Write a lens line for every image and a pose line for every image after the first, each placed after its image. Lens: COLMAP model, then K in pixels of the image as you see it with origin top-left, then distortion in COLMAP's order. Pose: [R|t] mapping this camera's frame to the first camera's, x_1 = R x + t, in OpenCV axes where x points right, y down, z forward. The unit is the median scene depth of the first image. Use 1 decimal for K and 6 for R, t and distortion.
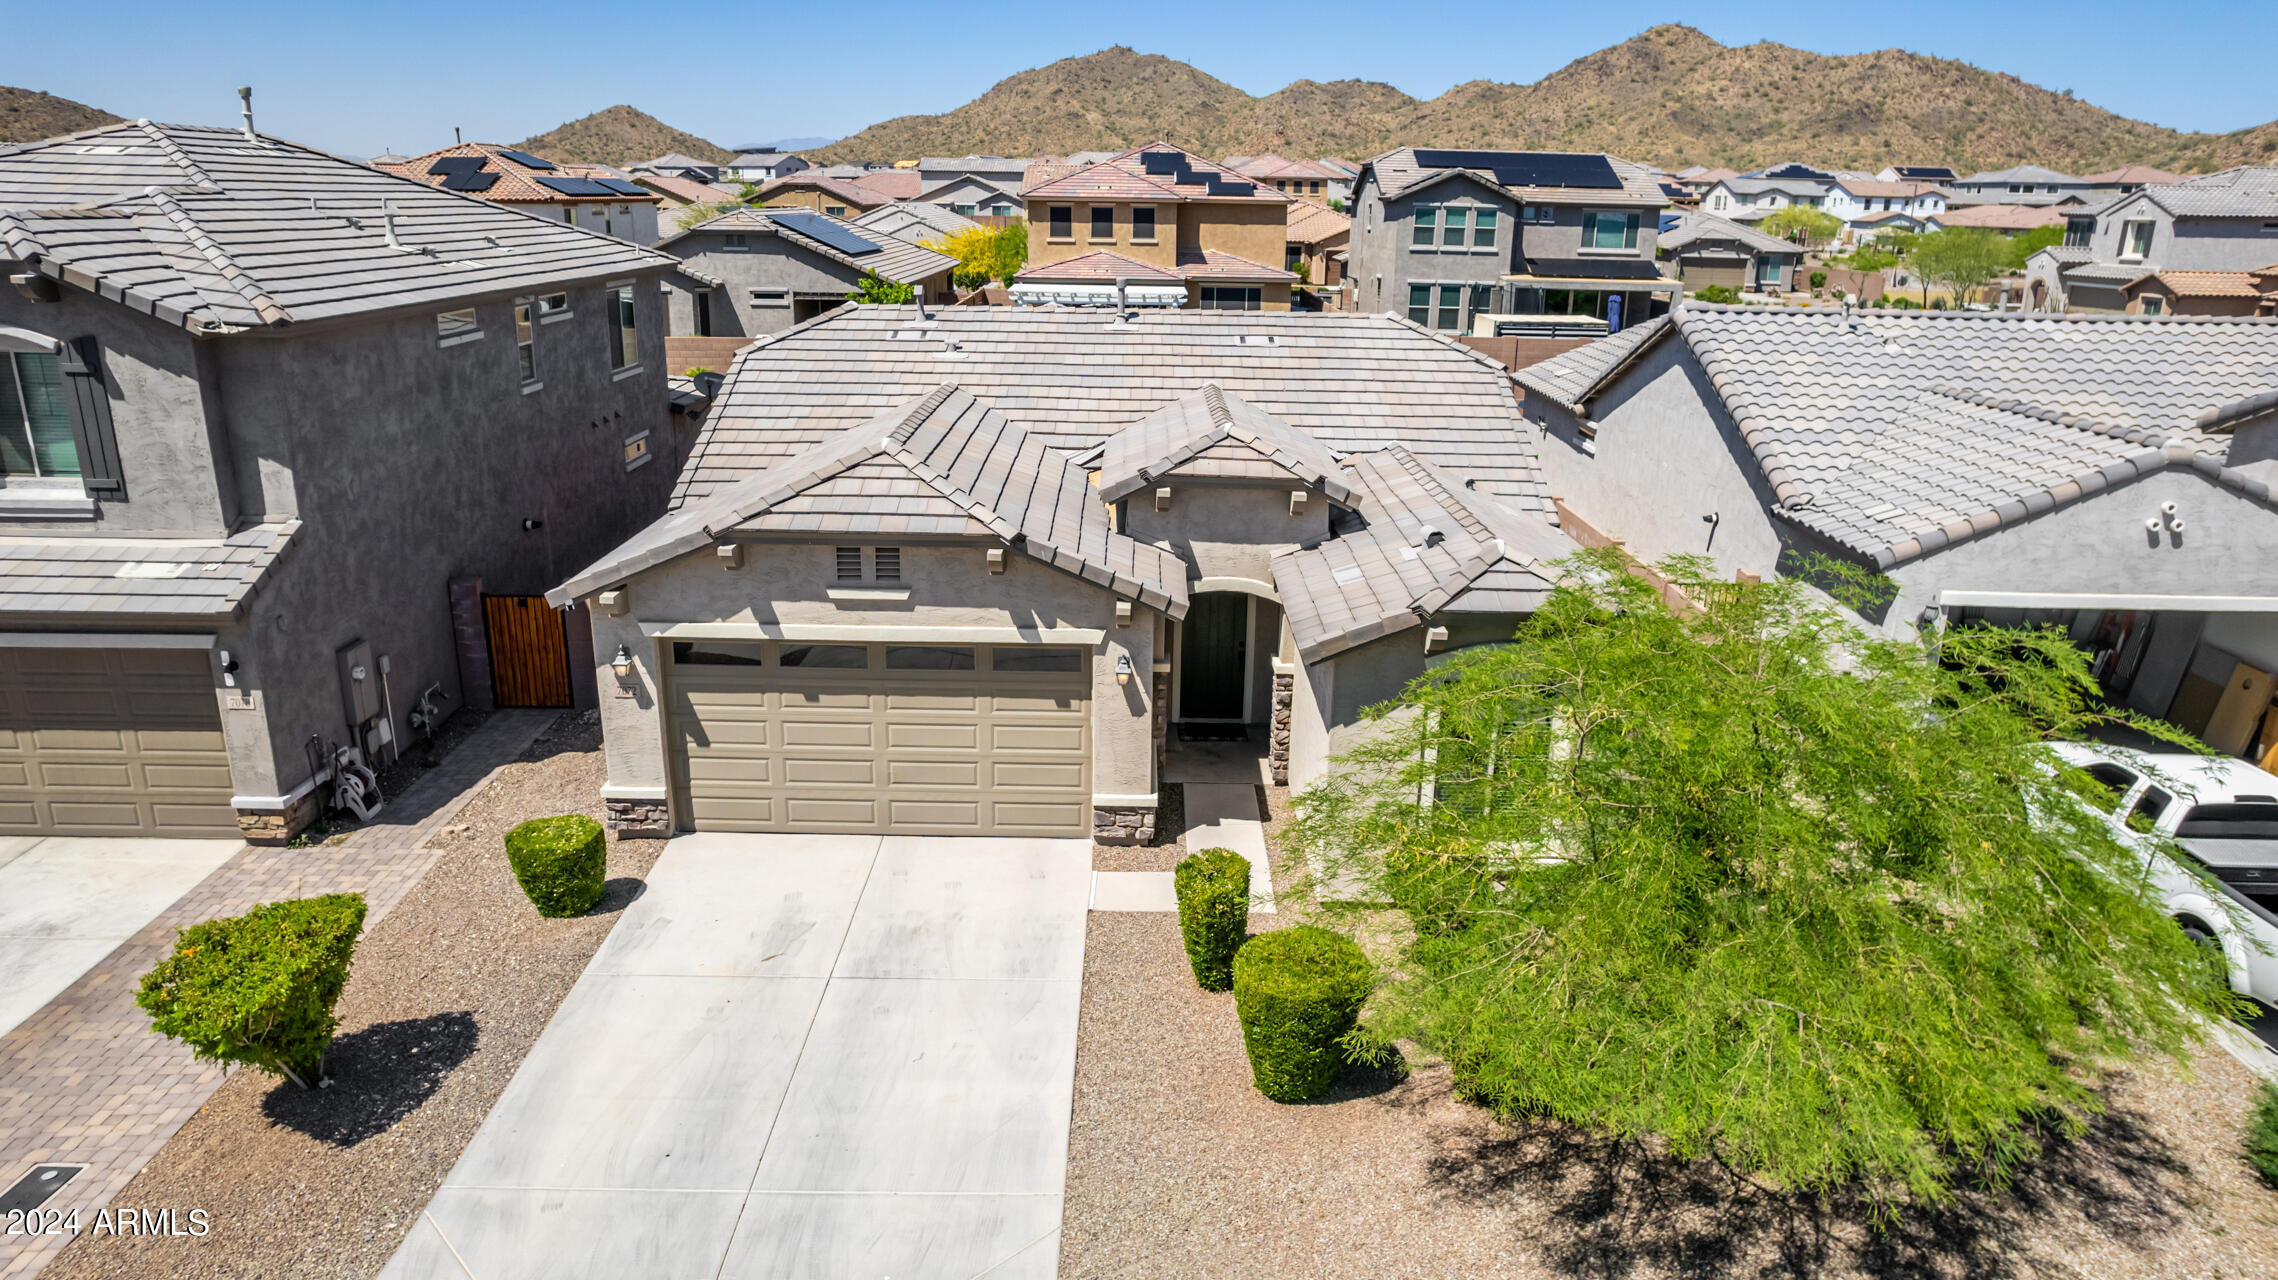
lens RADIAL K [[1464.6, 0, 1143.4], [0, 1464.6, 643.8], [0, 0, 1]] dist [-0.074132, 0.064268]
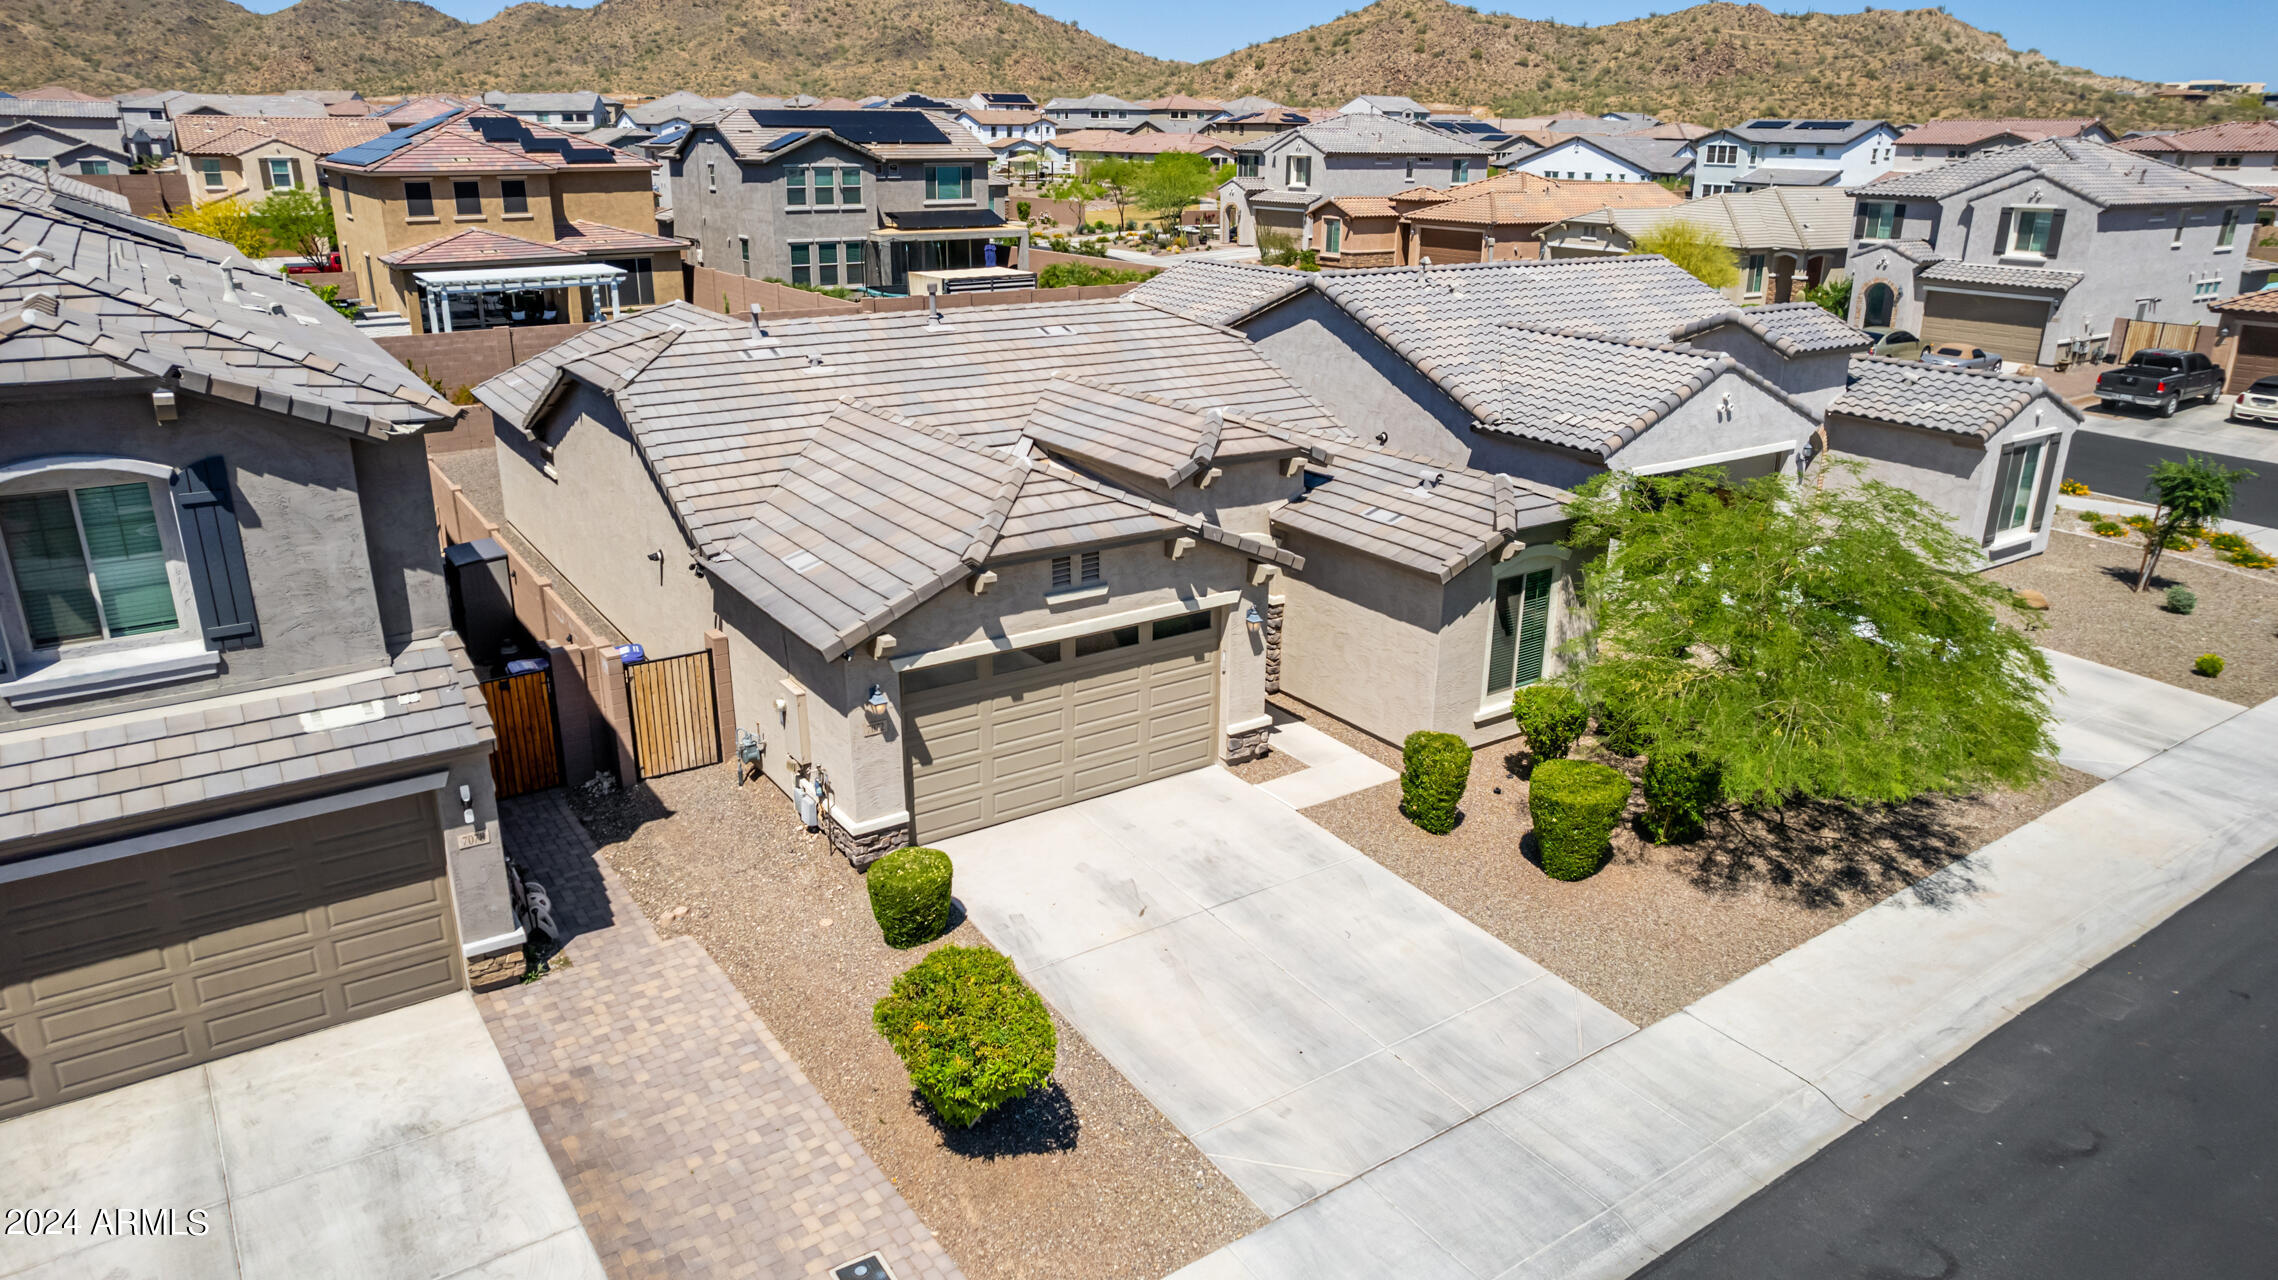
lens RADIAL K [[1464.6, 0, 1143.6], [0, 1464.6, 647.1], [0, 0, 1]] dist [-0.074132, 0.064268]
pose [[0.828434, -0.196104, 0.524634, -0.542696], [0.170001, 0.980551, 0.098078, -0.070136], [-0.533664, 0.007937, 0.845659, 0.006031]]
